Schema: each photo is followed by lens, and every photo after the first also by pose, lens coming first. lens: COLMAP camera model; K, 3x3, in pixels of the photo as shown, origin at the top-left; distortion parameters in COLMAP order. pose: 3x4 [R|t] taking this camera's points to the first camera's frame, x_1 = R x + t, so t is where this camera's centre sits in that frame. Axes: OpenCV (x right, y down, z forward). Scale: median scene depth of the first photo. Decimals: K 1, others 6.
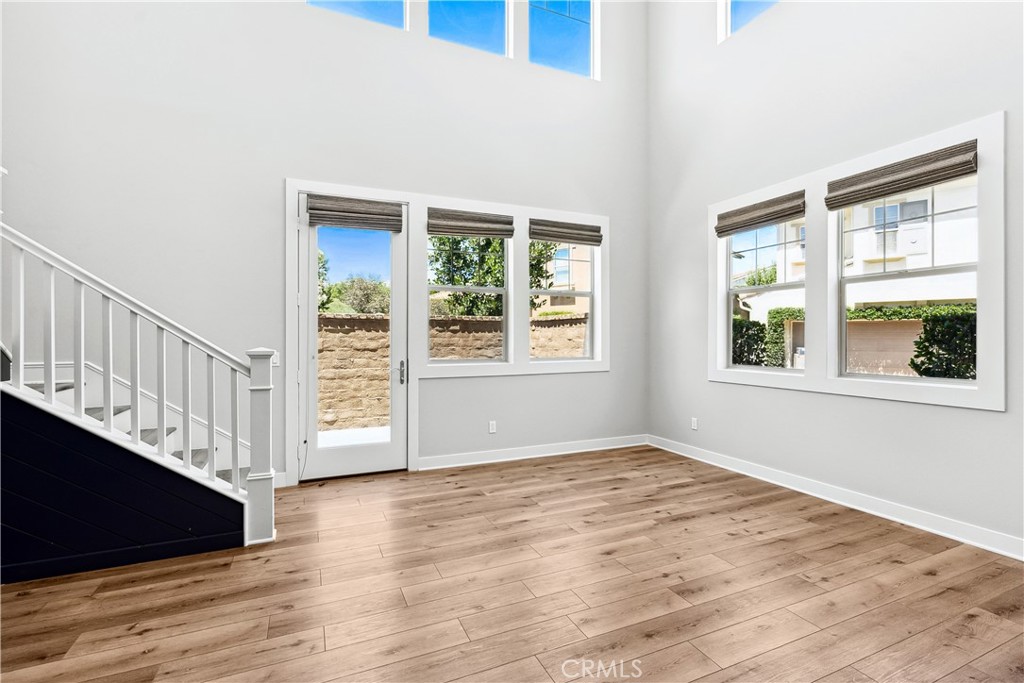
lens RADIAL K [[487.0, 0, 512.0], [0, 487.0, 341.5], [0, 0, 1]] dist [-0.000920, 0.001659]
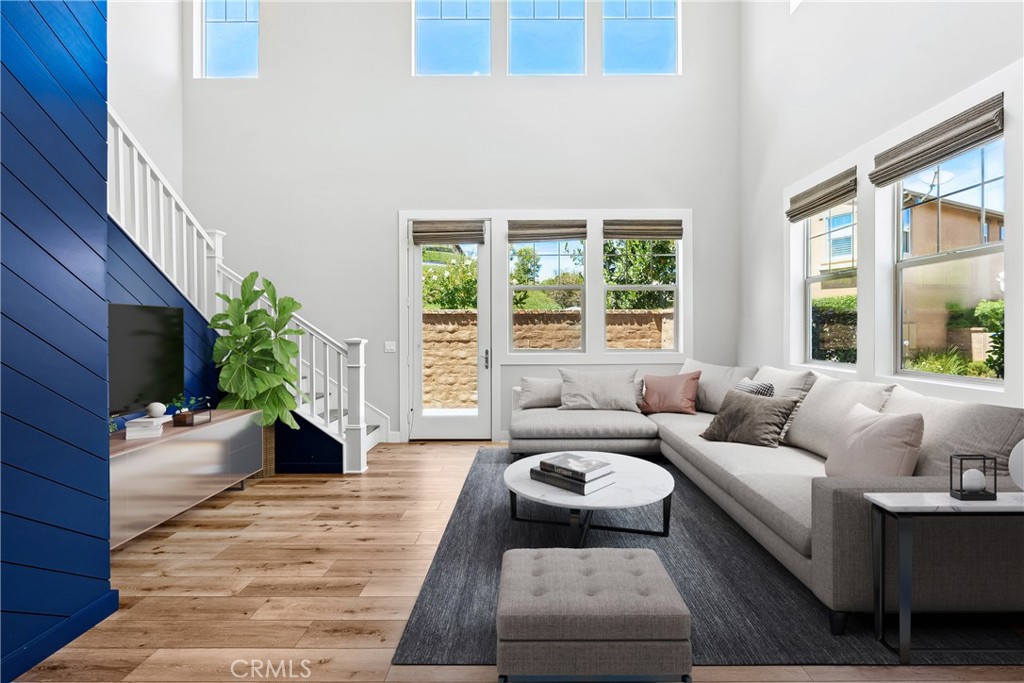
lens RADIAL K [[487.0, 0, 512.0], [0, 487.0, 341.5], [0, 0, 1]] dist [-0.000920, 0.001659]
pose [[0.907594, 0.008029, -0.419772, 0.352315], [-0.001533, 0.999874, 0.015811, -0.000242], [0.419845, -0.013706, 0.907492, -0.075449]]
